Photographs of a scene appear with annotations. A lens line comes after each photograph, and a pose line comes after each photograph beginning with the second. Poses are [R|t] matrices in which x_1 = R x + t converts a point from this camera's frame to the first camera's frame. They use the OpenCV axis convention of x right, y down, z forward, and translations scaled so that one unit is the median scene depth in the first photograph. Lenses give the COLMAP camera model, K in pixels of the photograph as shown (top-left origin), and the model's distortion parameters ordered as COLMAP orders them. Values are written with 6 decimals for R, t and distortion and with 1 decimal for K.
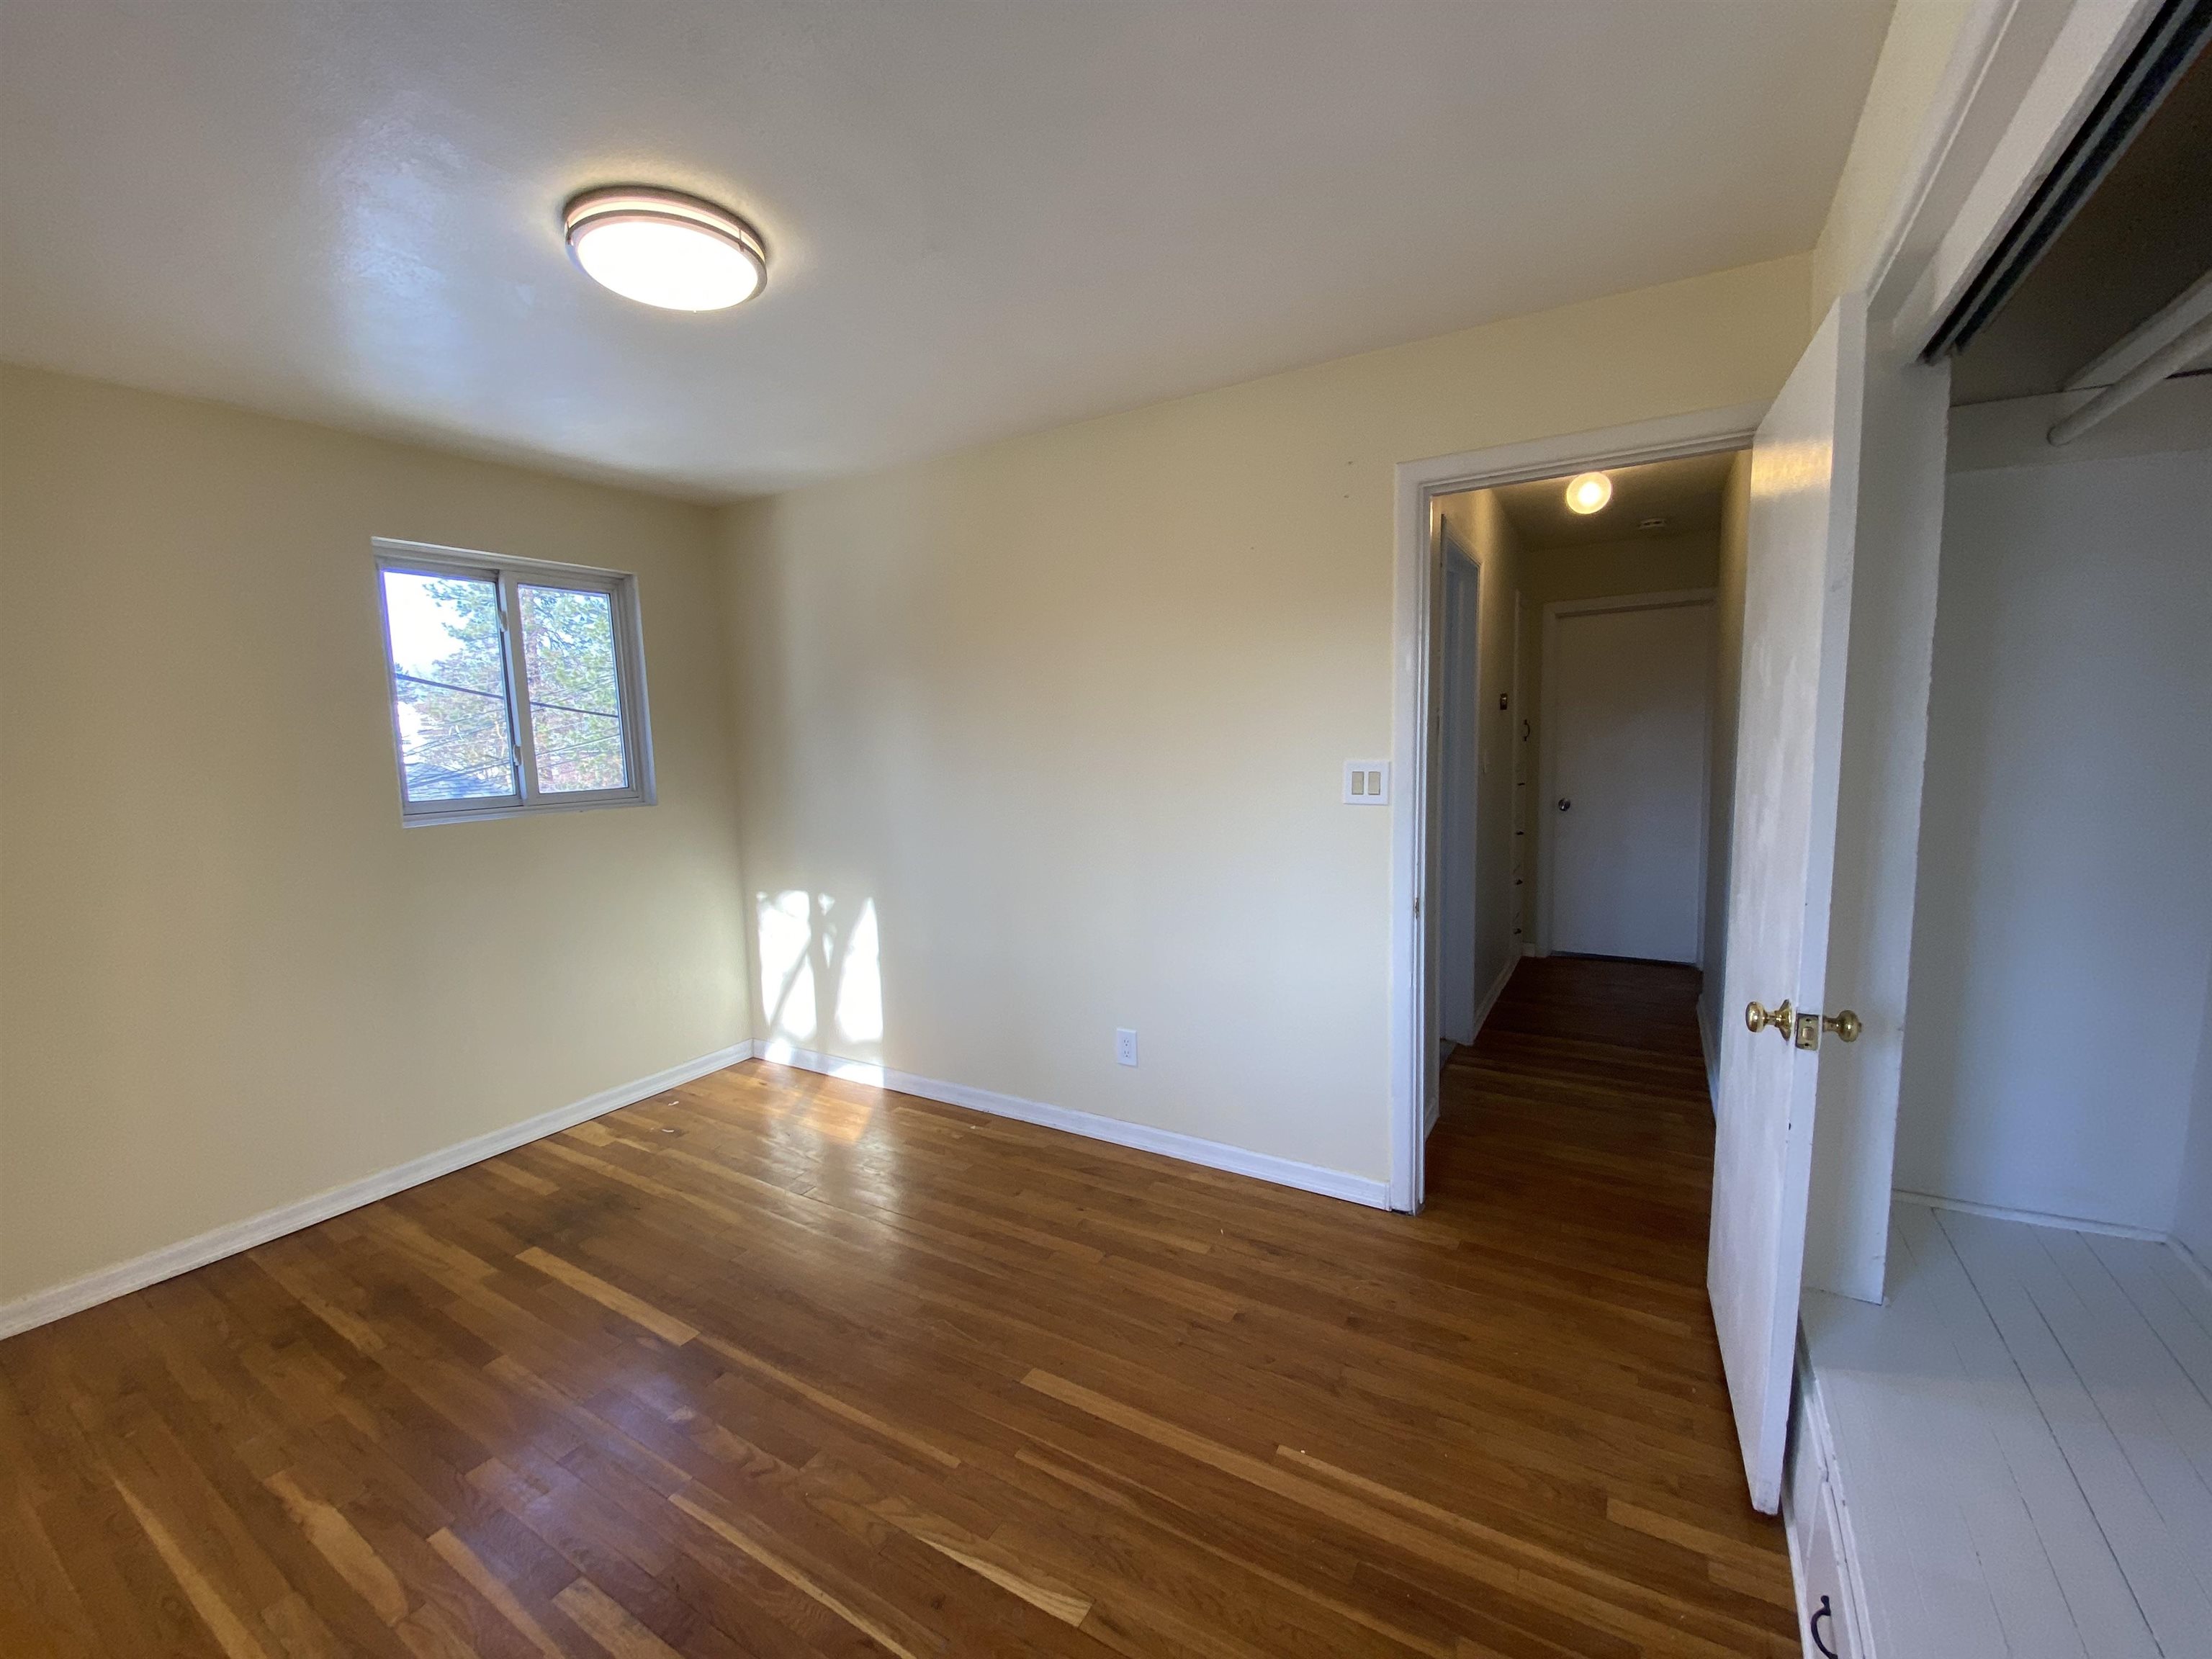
lens RADIAL K [[905.0, 0, 1106.0], [0, 905.0, 829.5], [0, 0, 1]] dist [0.038280, -0.021998]
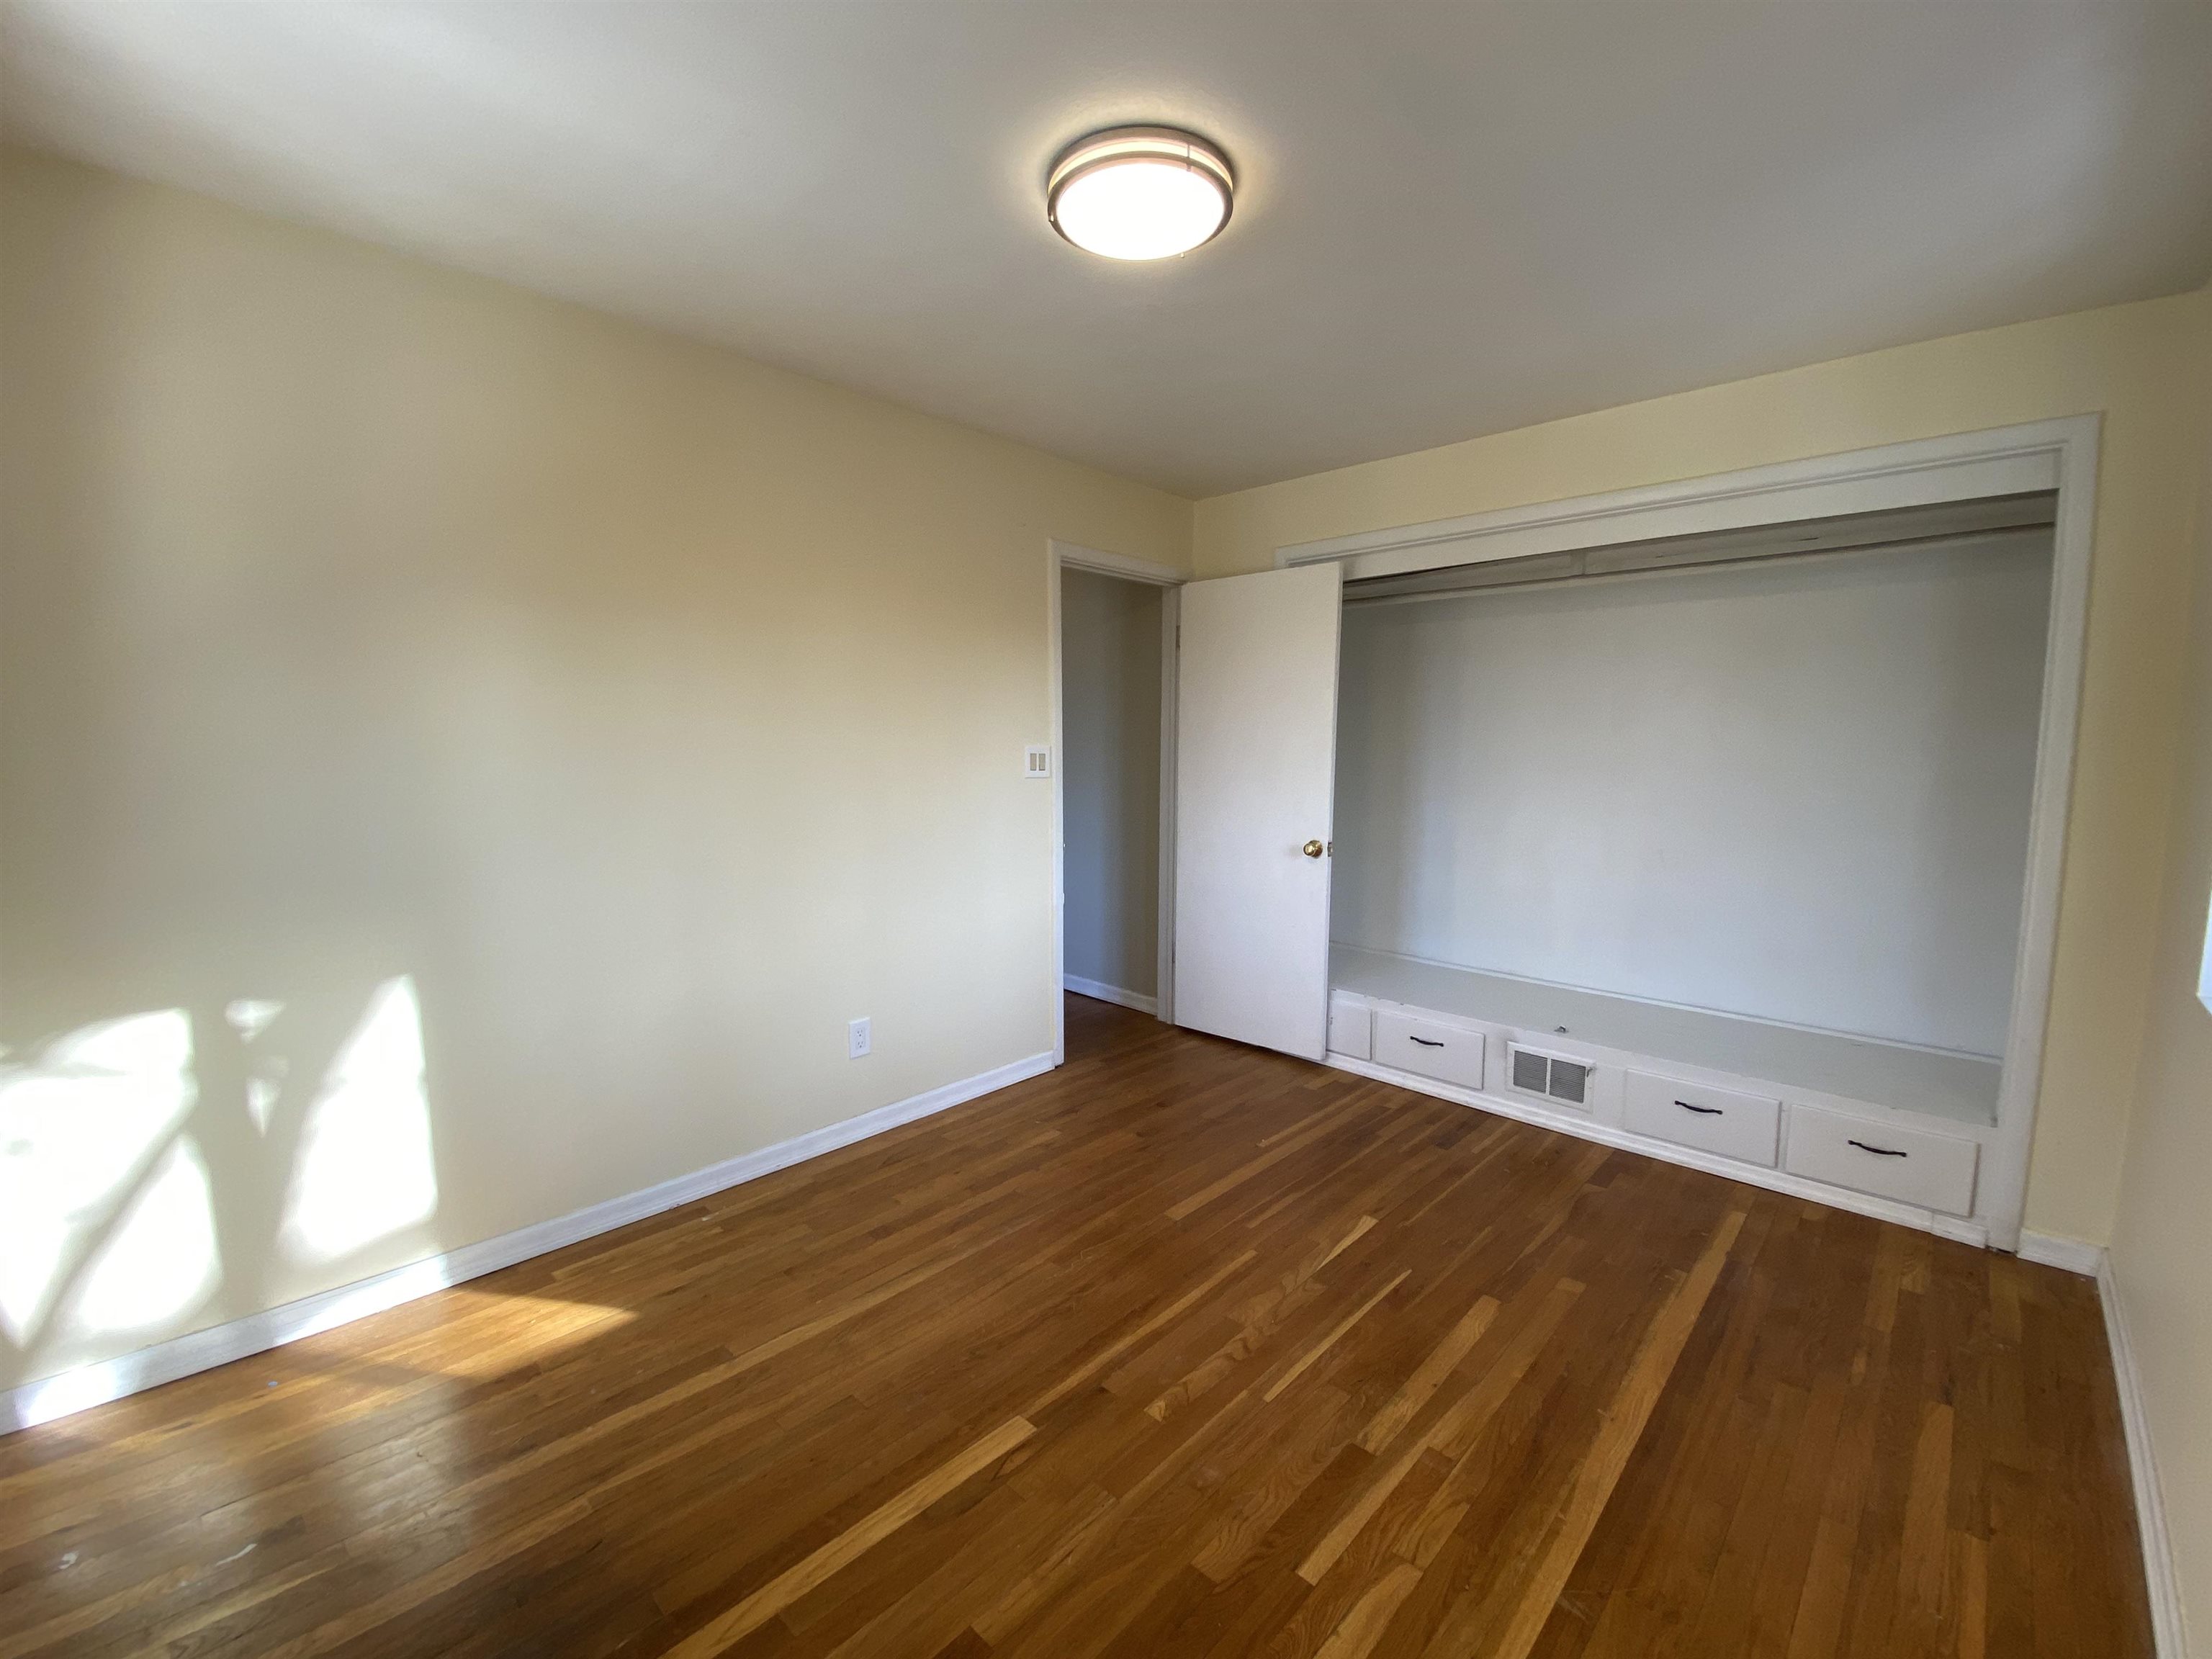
lens RADIAL K [[900.9, 0, 1106.0], [0, 900.9, 829.5], [0, 0, 1]] dist [0.020119, -0.000326]
pose [[0.223909, -0.063395, 0.972546, -1.007973], [0.097464, 0.994336, 0.042376, 0.002725], [-0.969724, 0.085300, 0.228819, 0.593677]]
